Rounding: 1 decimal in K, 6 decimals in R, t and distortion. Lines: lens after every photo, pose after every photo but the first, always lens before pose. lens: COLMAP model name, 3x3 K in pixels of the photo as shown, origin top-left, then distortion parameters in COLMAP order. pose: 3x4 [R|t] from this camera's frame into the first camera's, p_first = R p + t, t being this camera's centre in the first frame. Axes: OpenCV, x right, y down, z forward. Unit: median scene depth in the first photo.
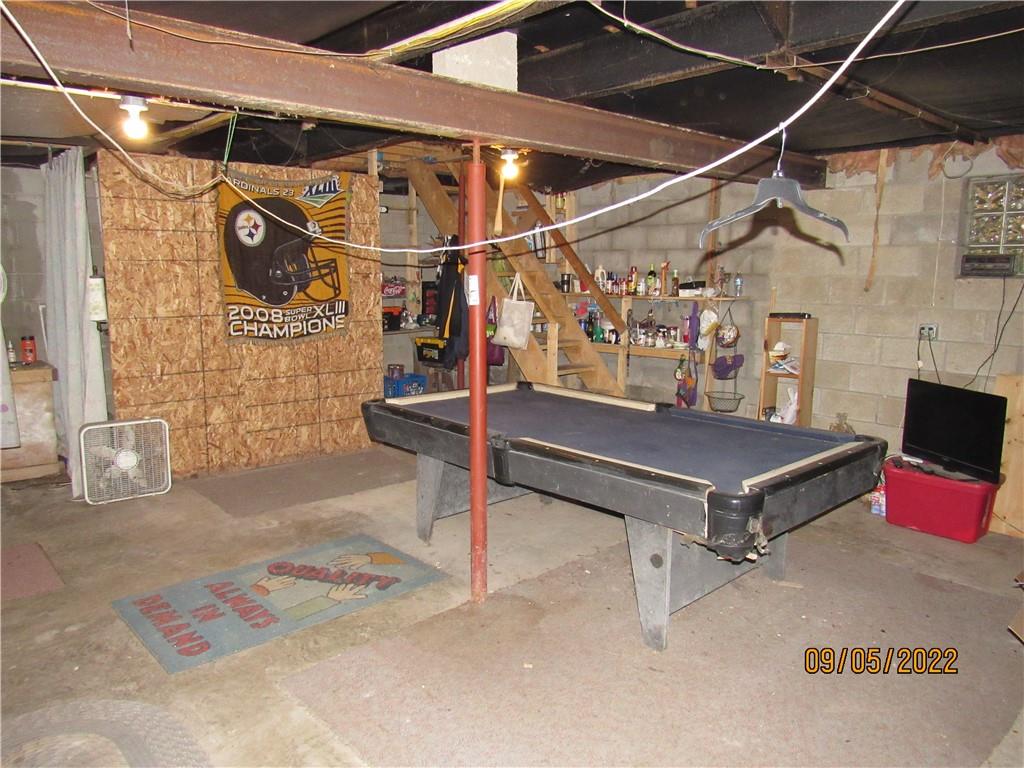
lens RADIAL K [[730.3, 0, 506.7], [0, 730.3, 384.5], [0, 0, 1]] dist [-0.036511, 0.002720]
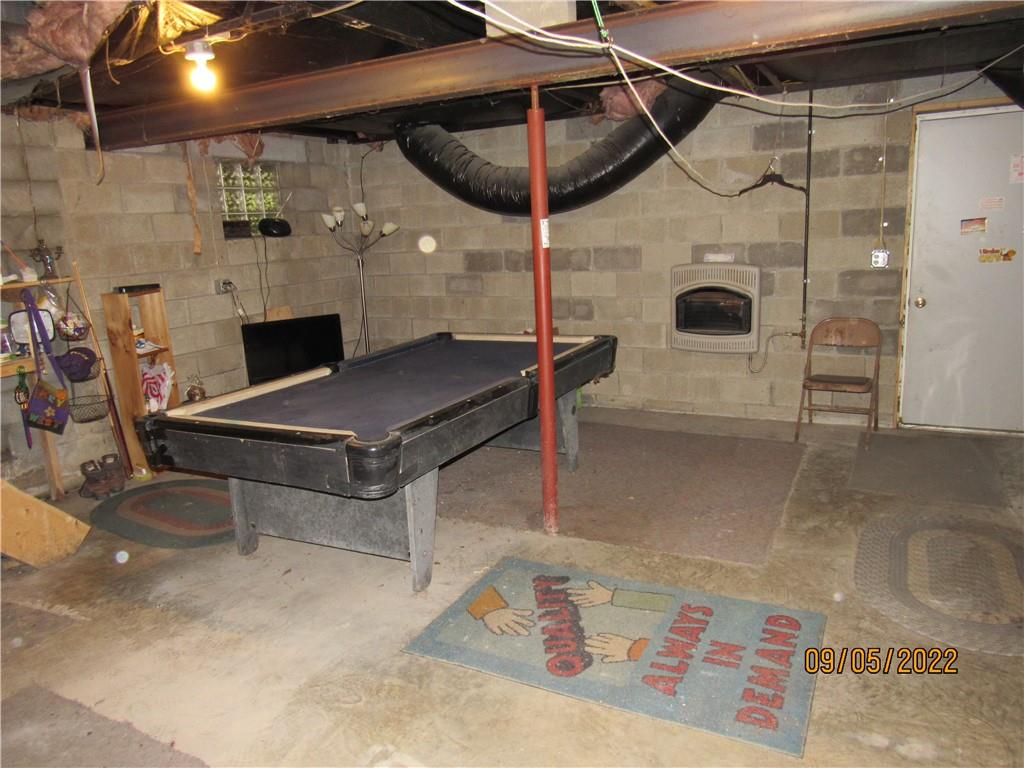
lens RADIAL K [[730.3, 0, 507.9], [0, 730.3, 380.7], [0, 0, 1]] dist [-0.036511, 0.002720]
pose [[-0.335375, -0.184370, 0.923868, -0.866724], [0.193821, 0.946181, 0.259182, -0.179139], [-0.921931, 0.265988, -0.281590, 1.175712]]
